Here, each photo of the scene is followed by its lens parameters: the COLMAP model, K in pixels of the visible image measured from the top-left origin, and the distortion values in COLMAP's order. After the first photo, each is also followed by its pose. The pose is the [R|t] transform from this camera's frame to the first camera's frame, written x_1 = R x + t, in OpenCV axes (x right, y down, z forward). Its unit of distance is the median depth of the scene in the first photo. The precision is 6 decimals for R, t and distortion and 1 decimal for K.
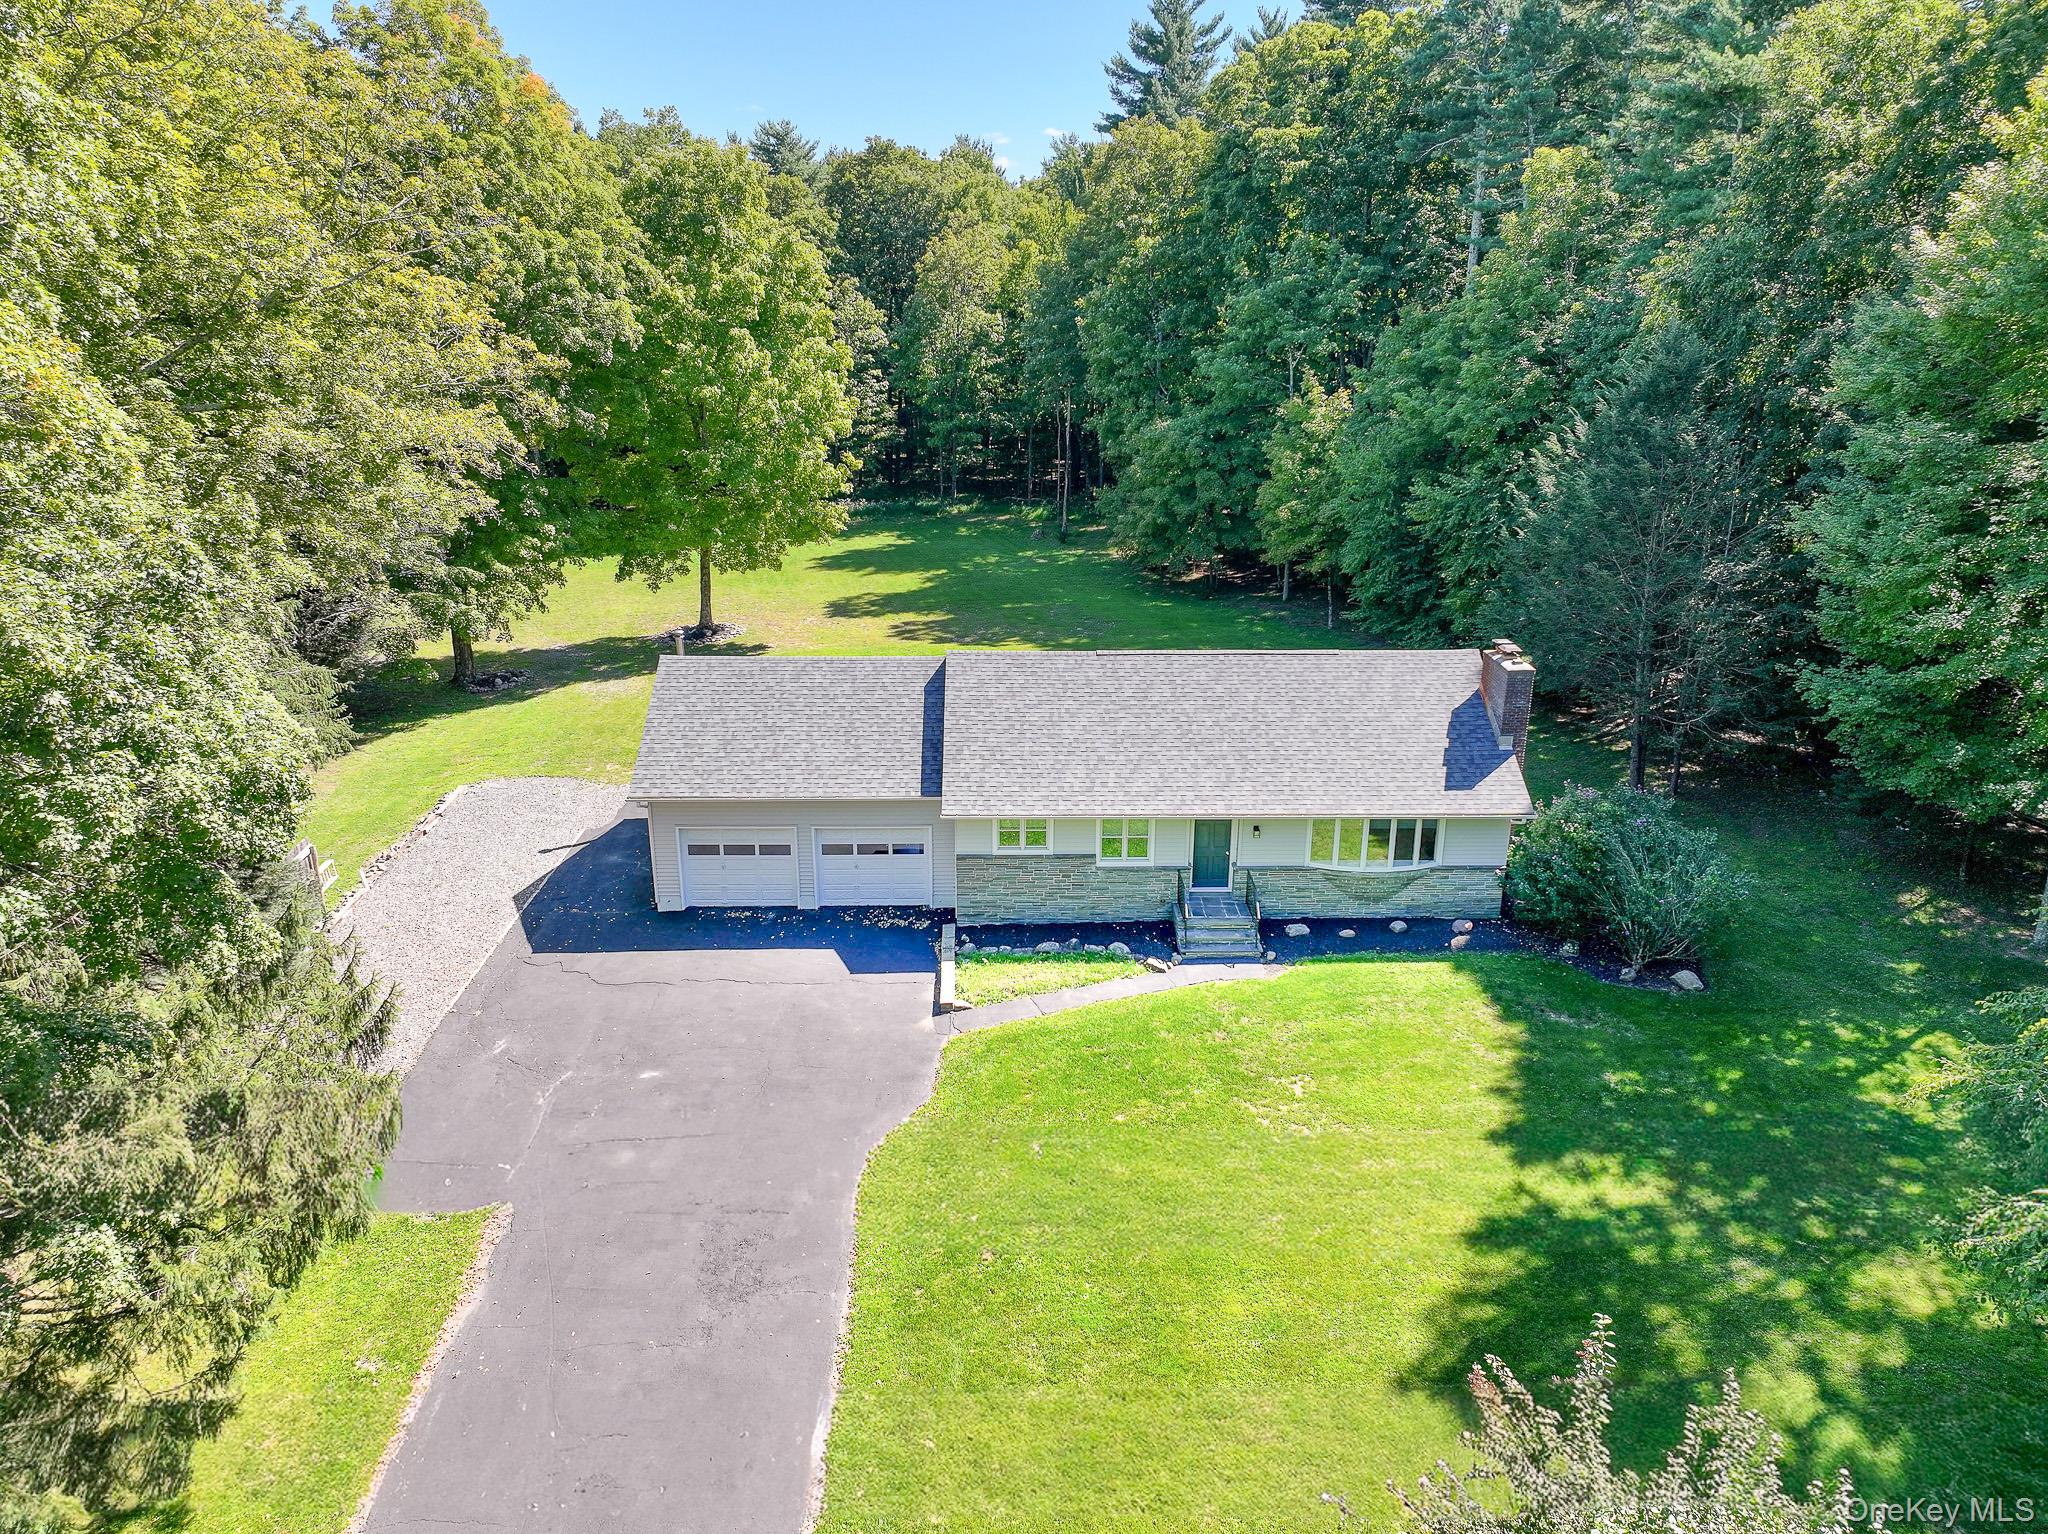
lens RADIAL K [[1423.8, 0, 1028.8], [0, 1423.8, 748.8], [0, 0, 1]] dist [-0.001290, 0.010712]
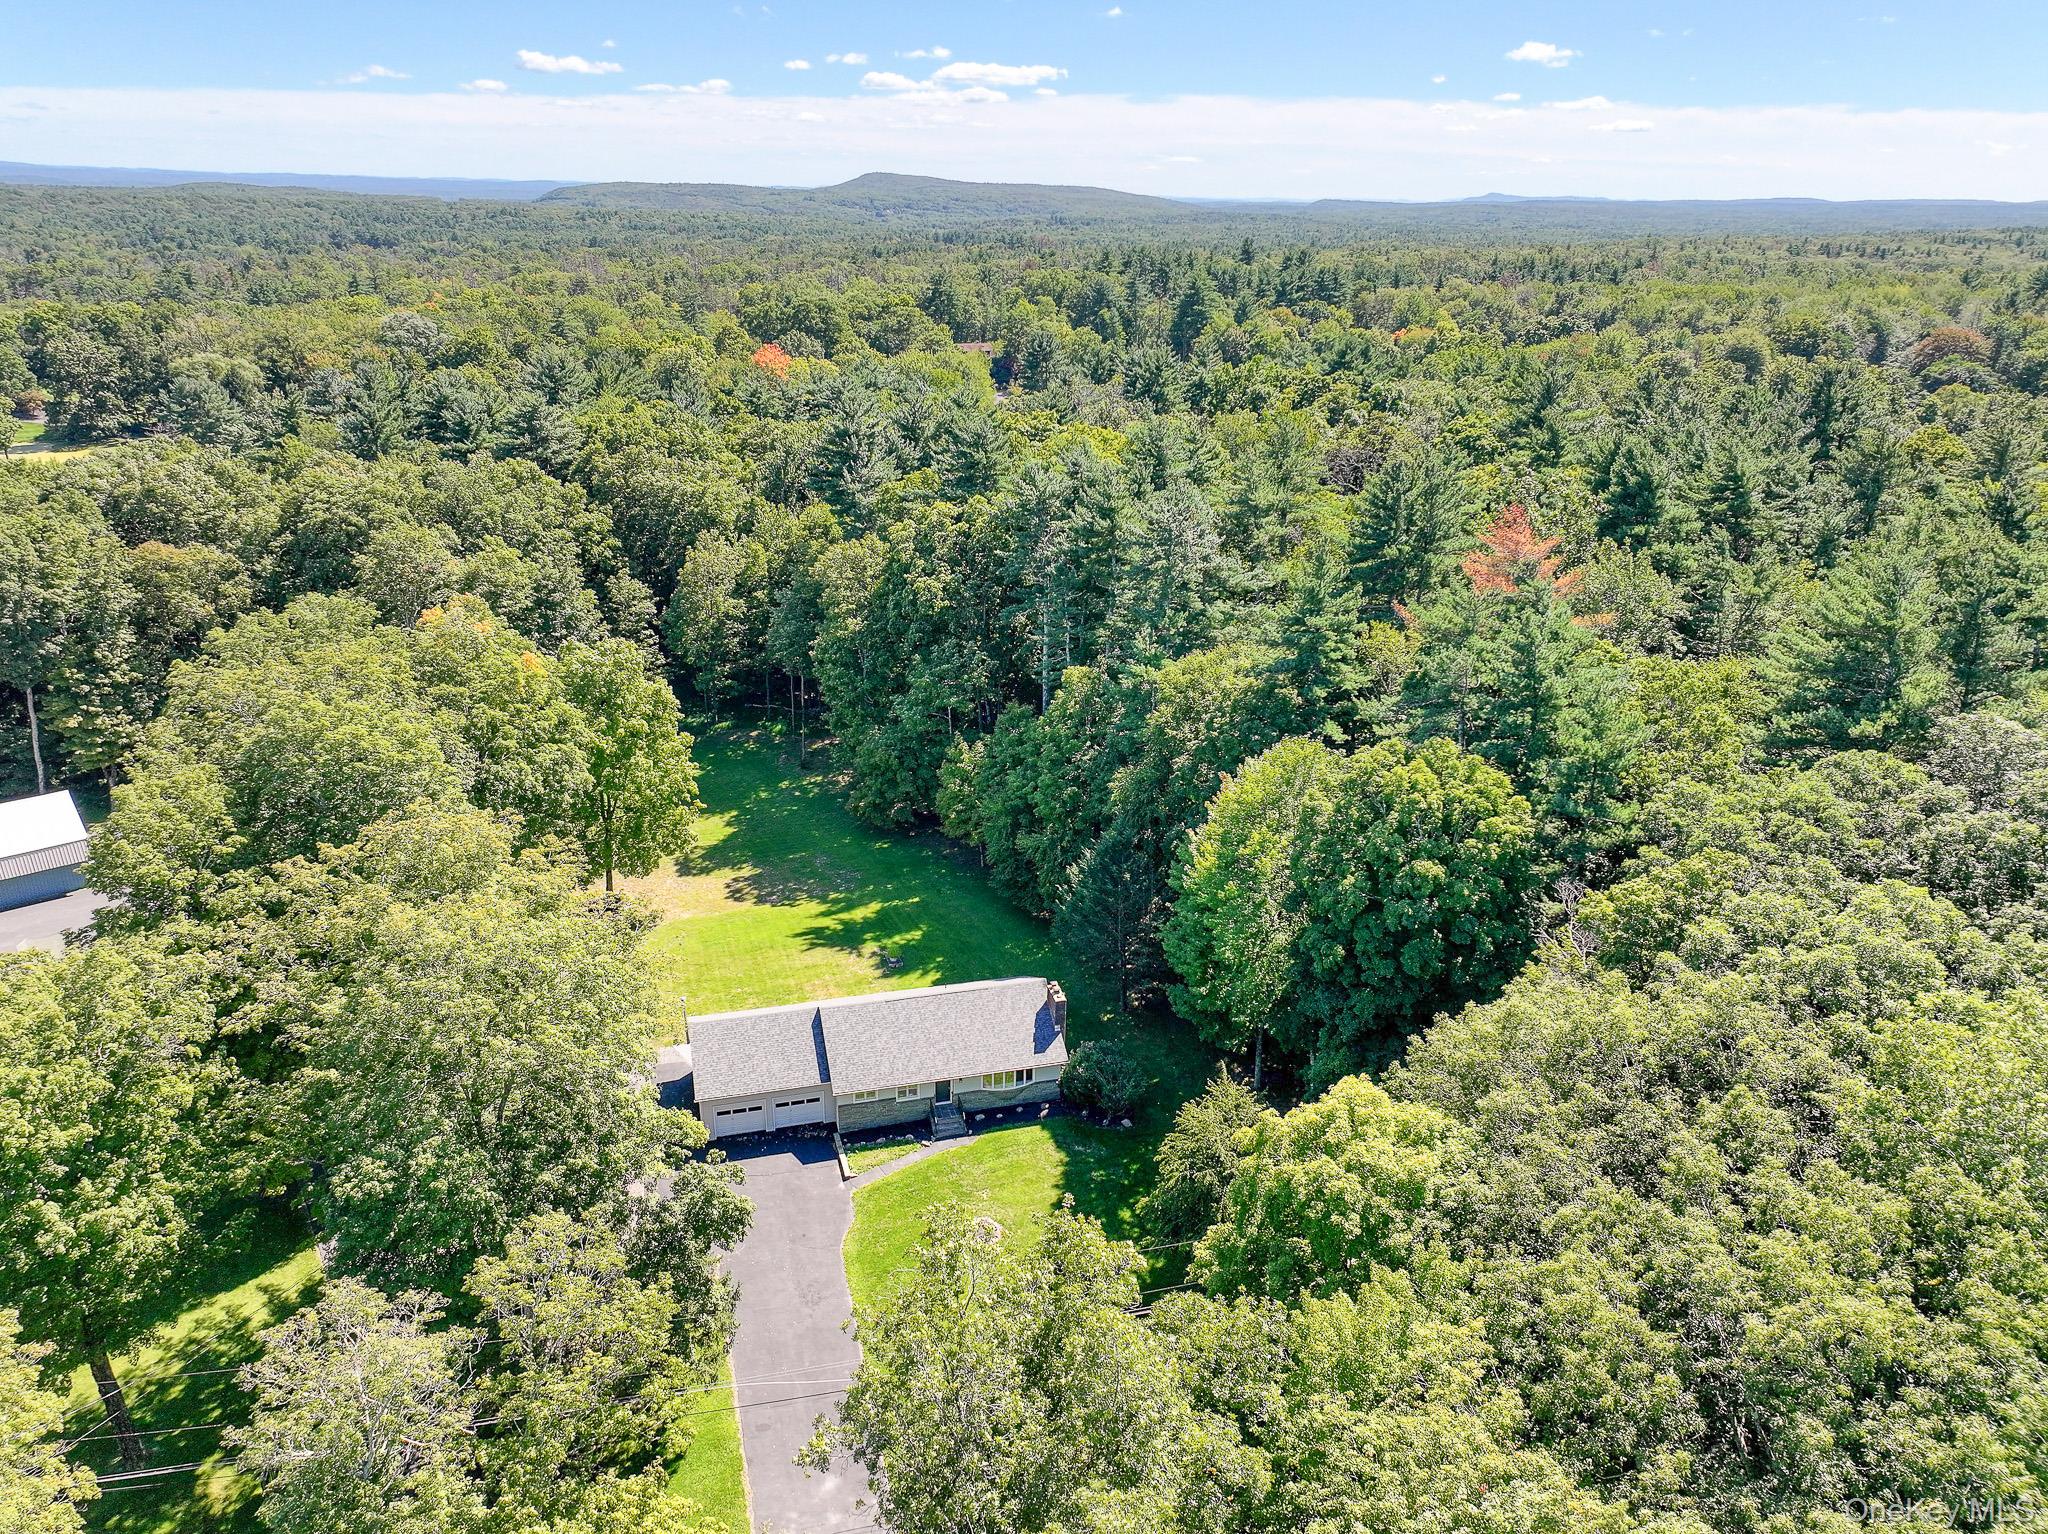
lens RADIAL K [[1423.8, 0, 1012.5], [0, 1423.8, 772.9], [0, 0, 1]] dist [-0.001290, 0.010712]
pose [[0.971289, -0.089167, 0.220562, -0.244569], [0.069782, 0.993106, 0.094182, -0.687942], [-0.227439, -0.076086, 0.970815, -1.348121]]
